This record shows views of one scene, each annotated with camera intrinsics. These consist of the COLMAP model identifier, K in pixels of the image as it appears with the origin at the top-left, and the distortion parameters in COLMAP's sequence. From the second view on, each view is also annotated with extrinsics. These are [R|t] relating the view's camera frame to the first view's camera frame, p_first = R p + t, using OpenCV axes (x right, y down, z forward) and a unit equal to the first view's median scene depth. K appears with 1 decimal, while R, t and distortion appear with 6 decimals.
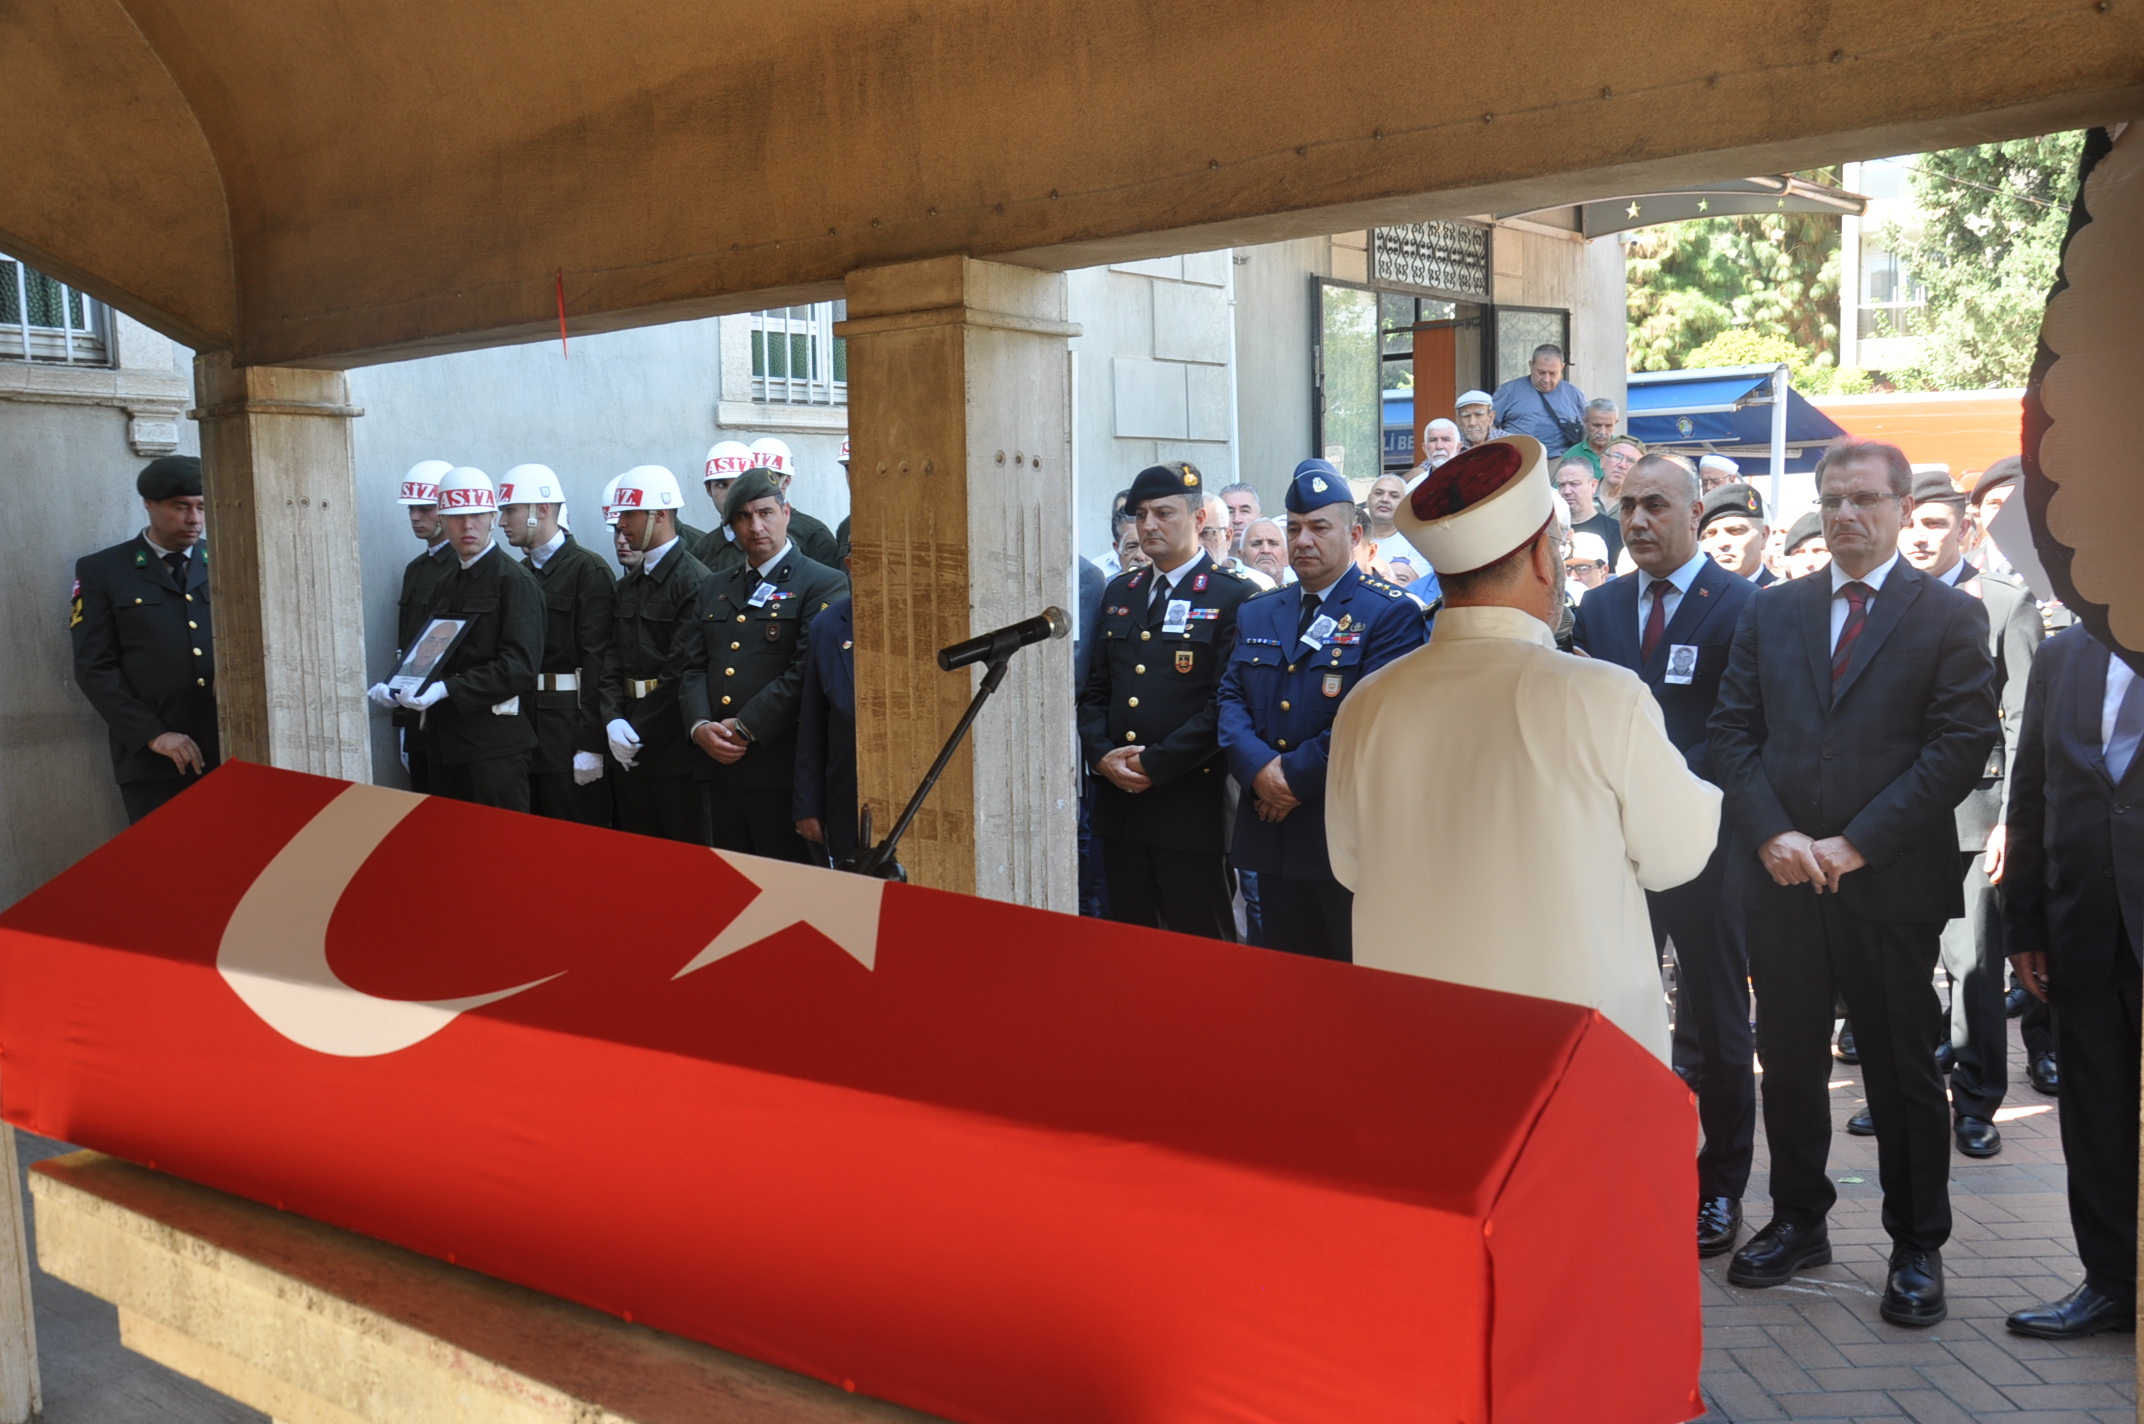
lens RADIAL K [[1955.3, 0, 1090.4], [0, 1955.3, 758.8], [0, 0, 1]] dist [-0.018305, 0.087791]
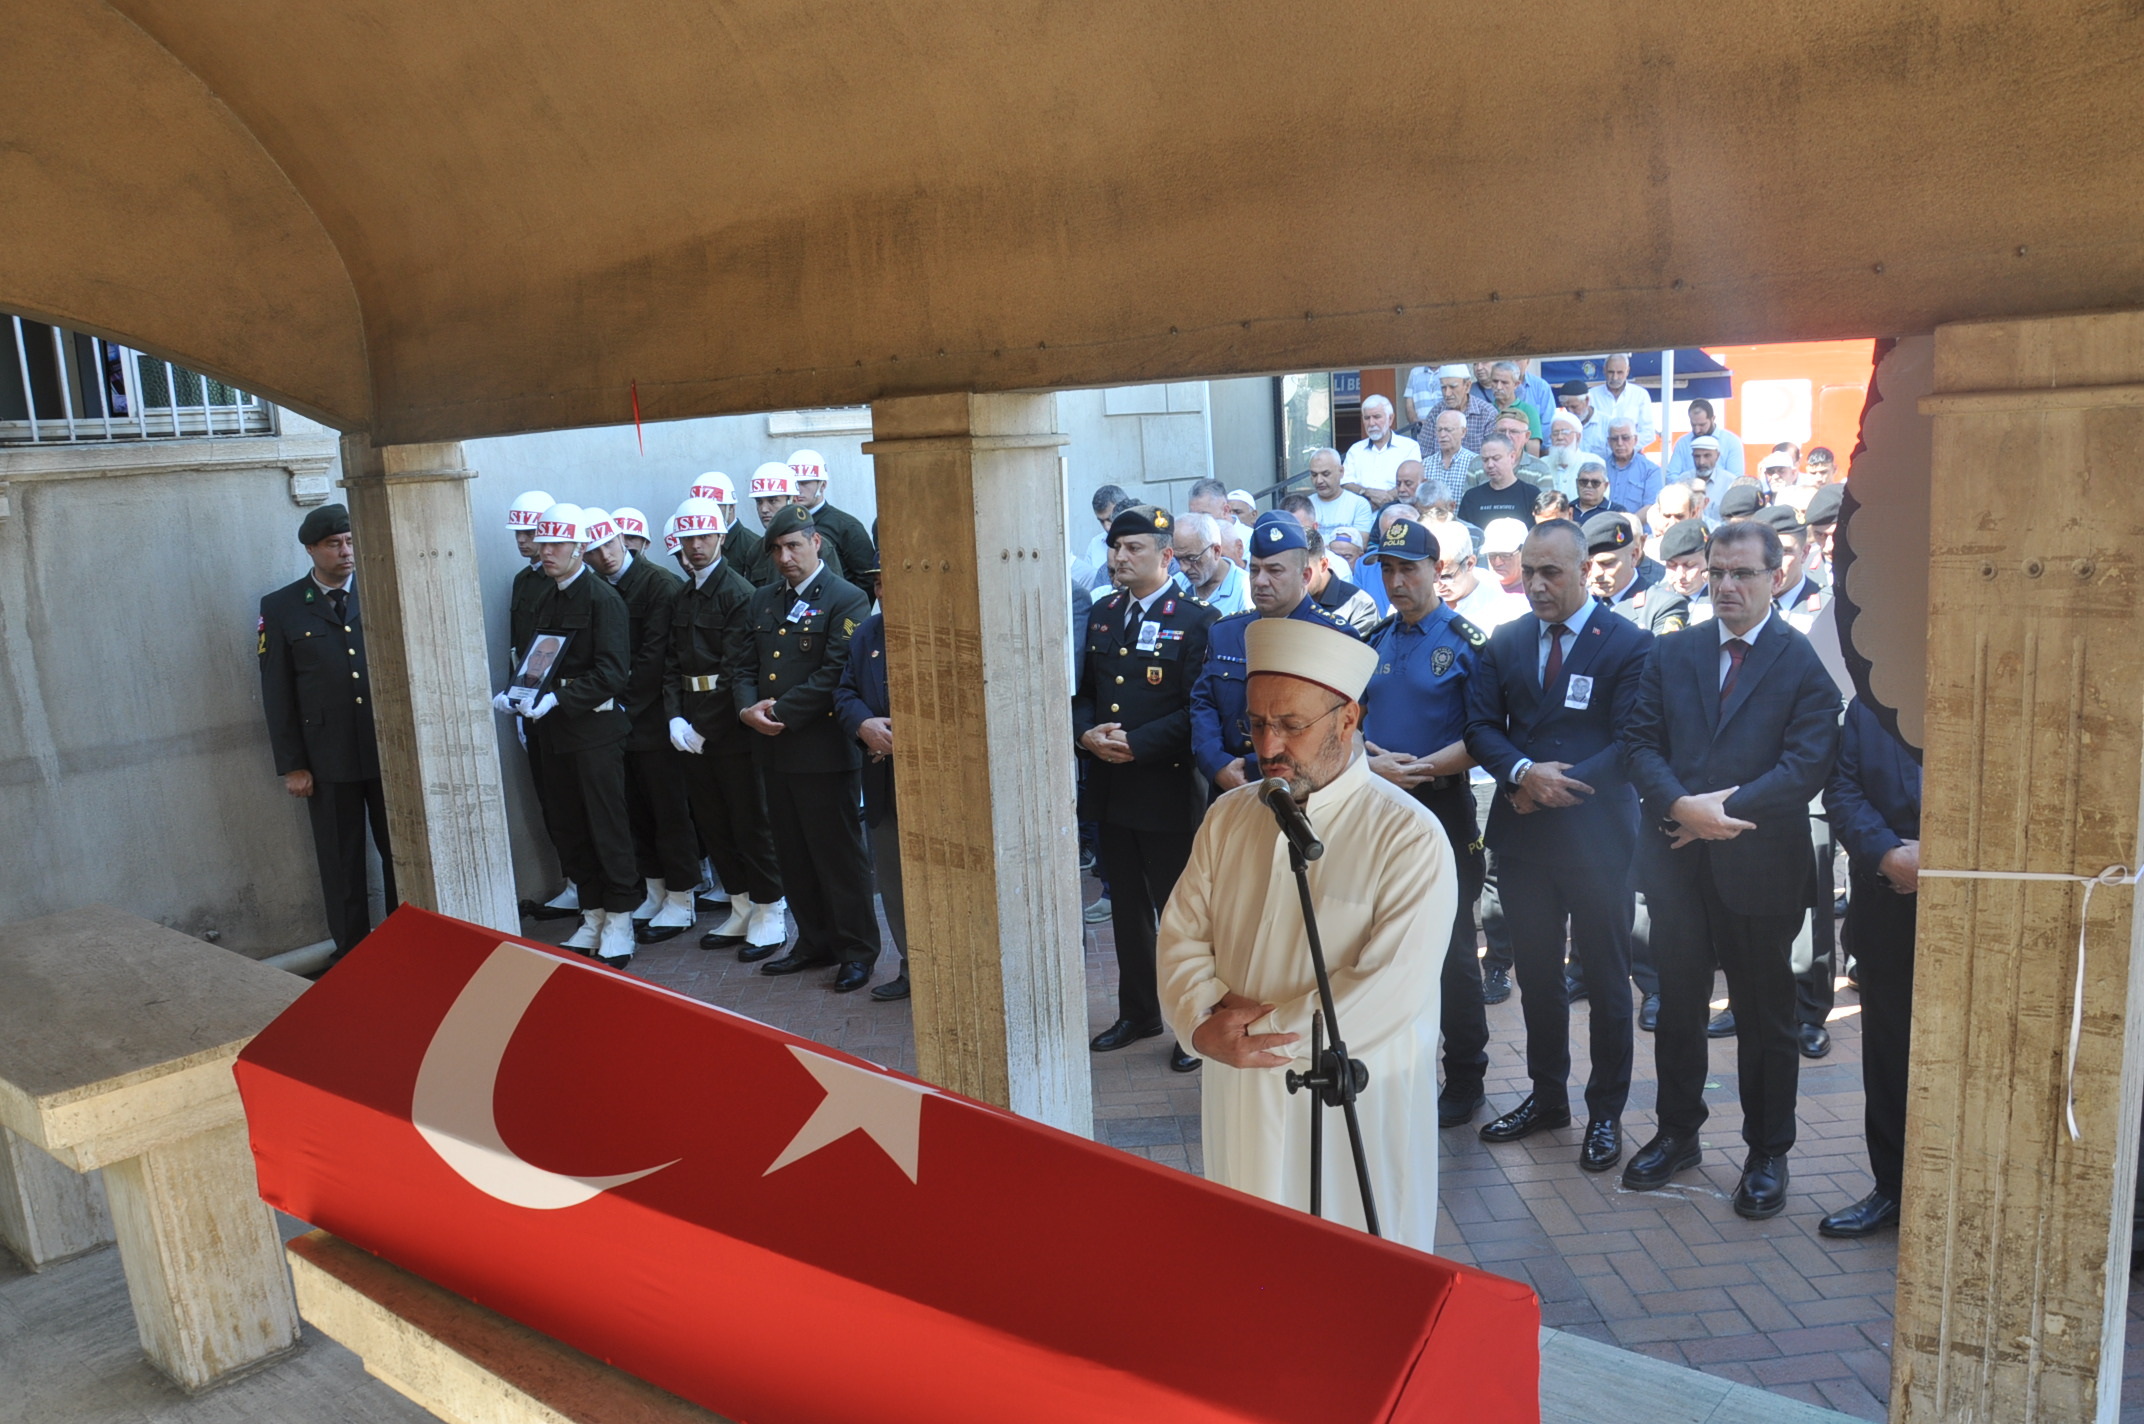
lens RADIAL K [[1682.8, 0, 1087.7], [0, 1682.8, 719.1], [0, 0, 1]] dist [-0.104439, 0.059648]
pose [[0.999491, -0.030773, -0.008422, 0.010280], [0.031363, 0.996107, 0.082382, -0.135451], [0.005854, -0.082604, 0.996565, -0.037160]]
